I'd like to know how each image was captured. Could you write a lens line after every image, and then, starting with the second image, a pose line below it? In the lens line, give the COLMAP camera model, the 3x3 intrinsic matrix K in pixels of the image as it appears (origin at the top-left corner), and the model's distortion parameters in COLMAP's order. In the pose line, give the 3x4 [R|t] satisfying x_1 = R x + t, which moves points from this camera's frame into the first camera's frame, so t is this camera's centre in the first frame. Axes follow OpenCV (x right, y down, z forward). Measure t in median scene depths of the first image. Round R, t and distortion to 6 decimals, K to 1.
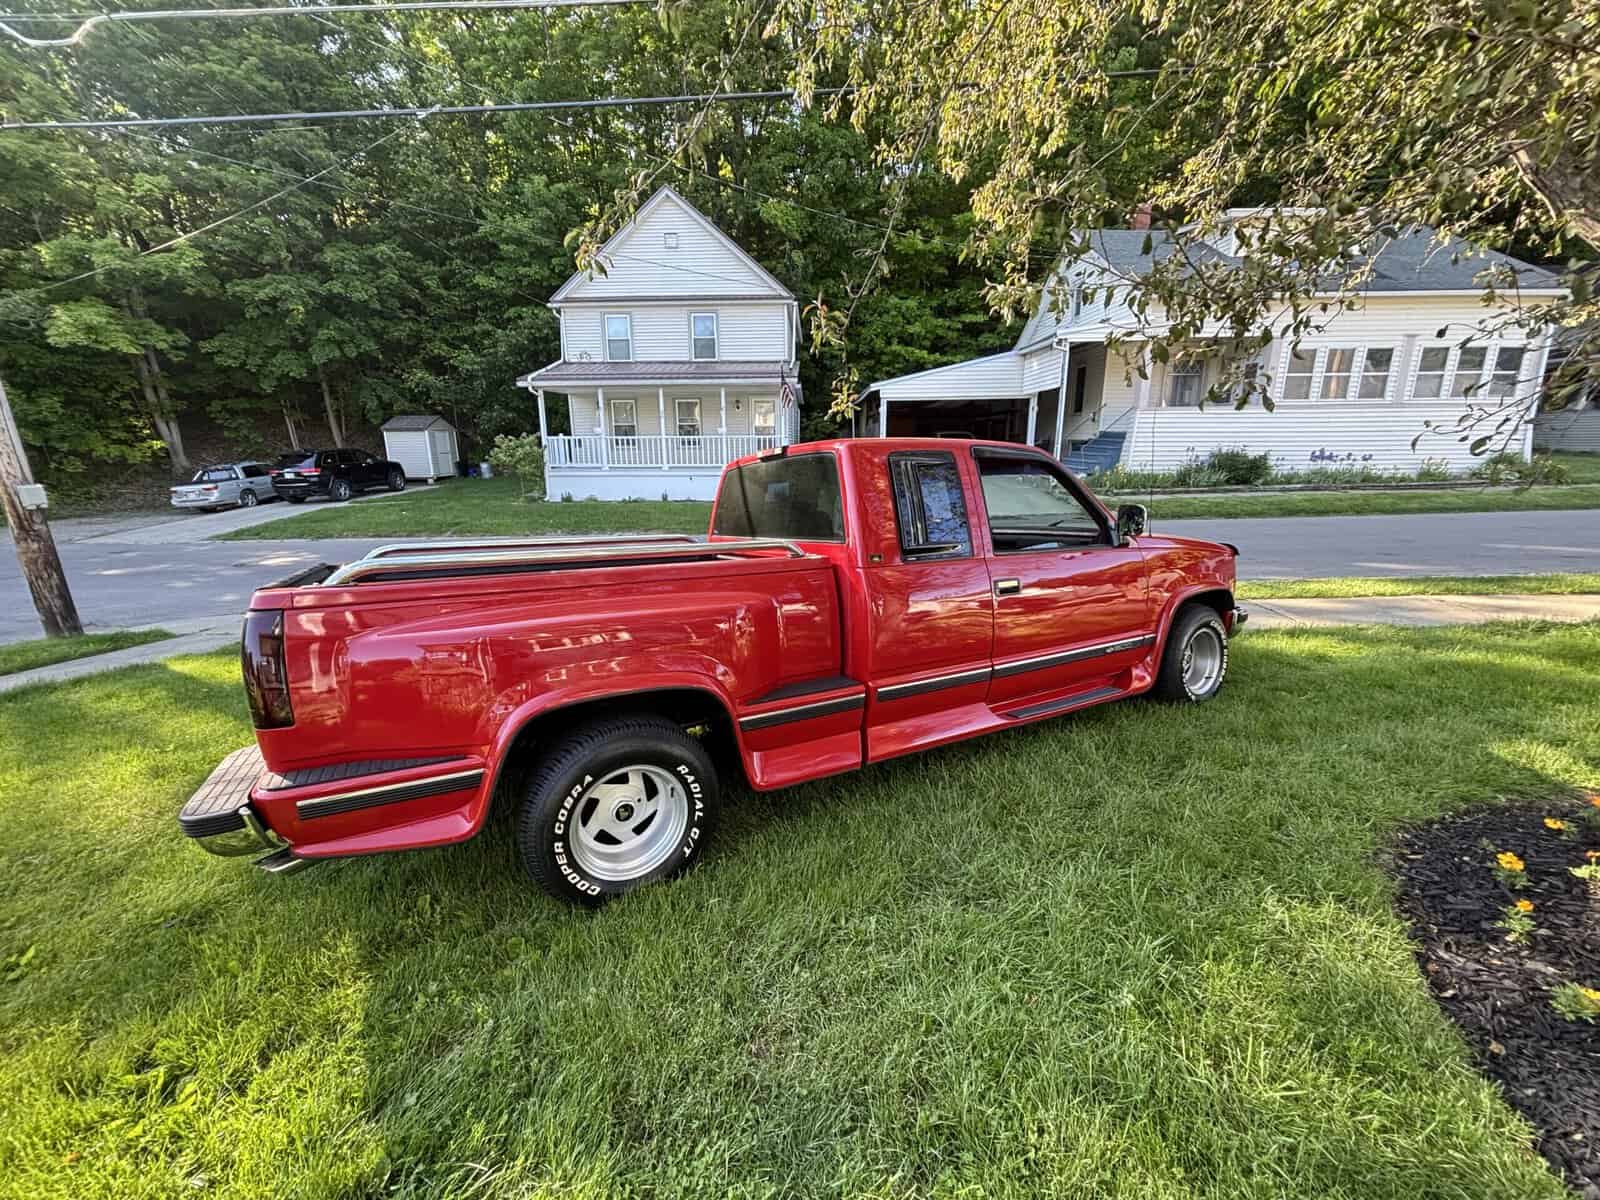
lens RADIAL K [[641.7, 0, 800.0], [0, 641.7, 600.0], [0, 0, 1]] dist [0.000887, 0.000006]
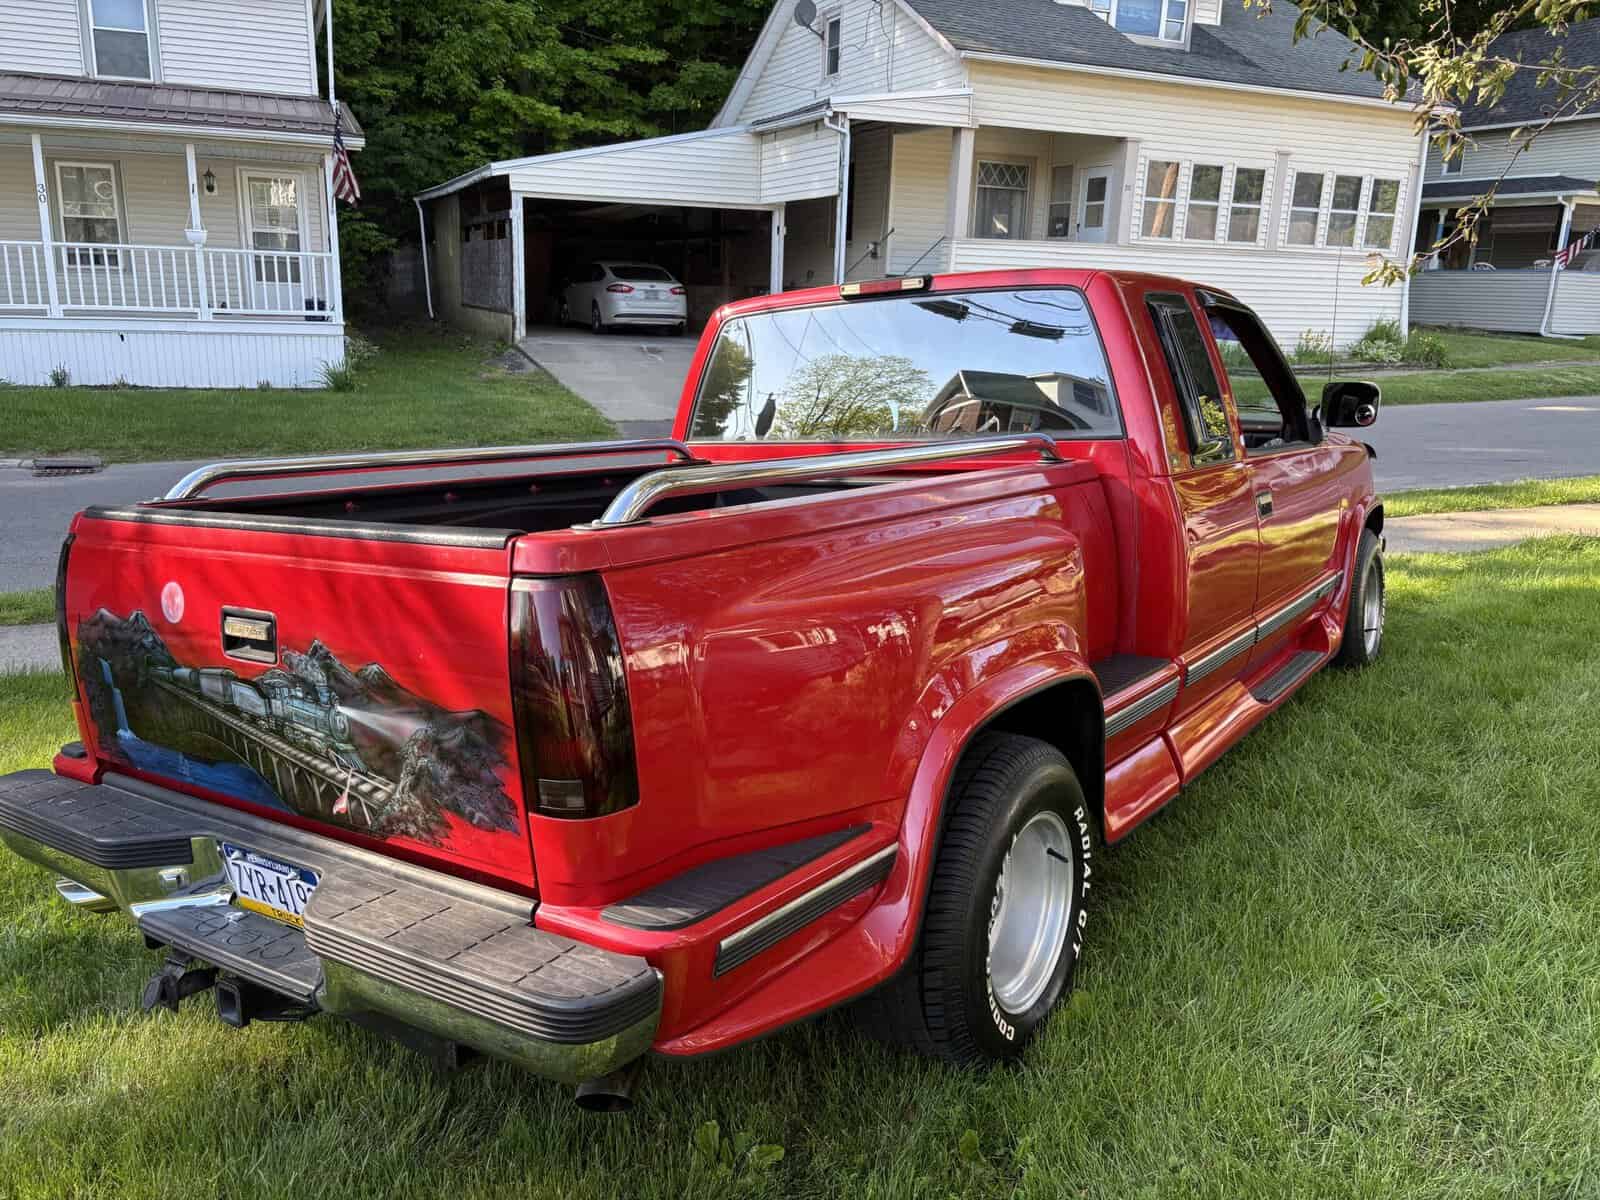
lens RADIAL K [[1211.7, 0, 772.9], [0, 1211.7, 603.0], [0, 0, 1]] dist [0.009792, 0.001353]
pose [[0.909610, -0.069251, 0.409651, -0.254378], [0.061476, 0.997591, 0.032138, 0.003533], [-0.410890, -0.004049, 0.911676, 0.022725]]
